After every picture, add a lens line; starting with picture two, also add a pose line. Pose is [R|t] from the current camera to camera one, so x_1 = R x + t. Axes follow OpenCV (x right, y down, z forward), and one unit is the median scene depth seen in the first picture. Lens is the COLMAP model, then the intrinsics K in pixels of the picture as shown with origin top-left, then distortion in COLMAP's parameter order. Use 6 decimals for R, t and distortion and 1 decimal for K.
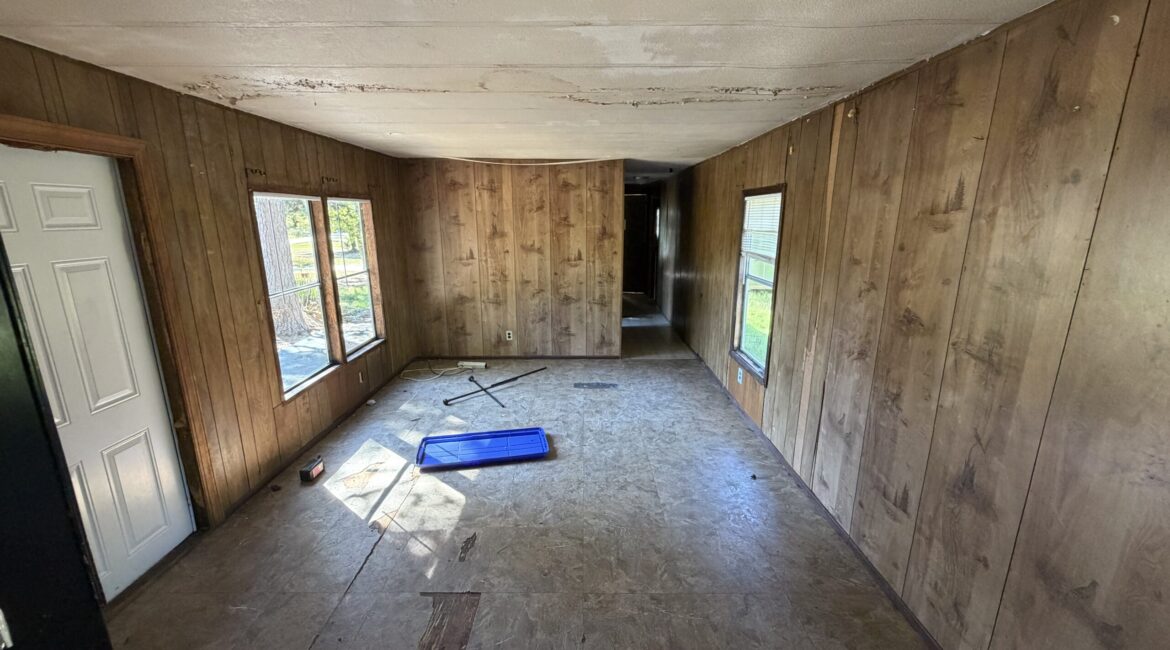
lens RADIAL K [[468.1, 0, 586.0], [0, 468.1, 321.5], [0, 0, 1]] dist [0.003834, 0.000161]
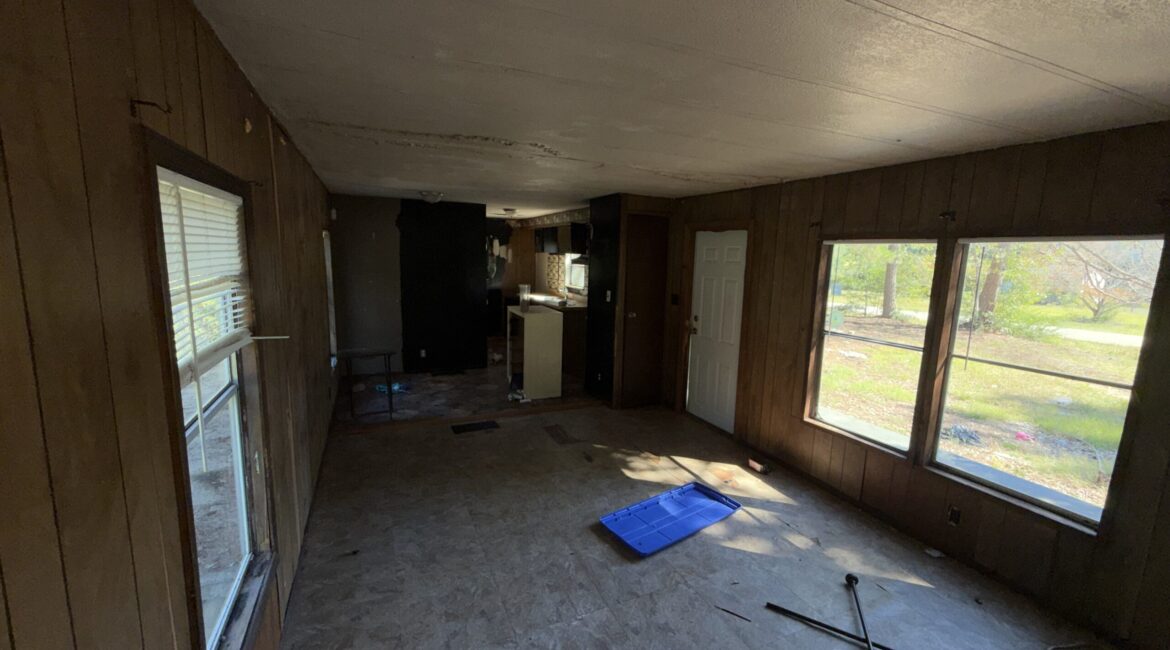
lens RADIAL K [[468.1, 0, 575.4], [0, 468.1, 329.2], [0, 0, 1]] dist [0.003834, 0.000161]
pose [[-0.919238, 0.030107, -0.392550, 0.271928], [-0.123890, 0.924298, 0.361005, -0.332851], [0.373702, 0.380482, -0.845920, 1.479874]]
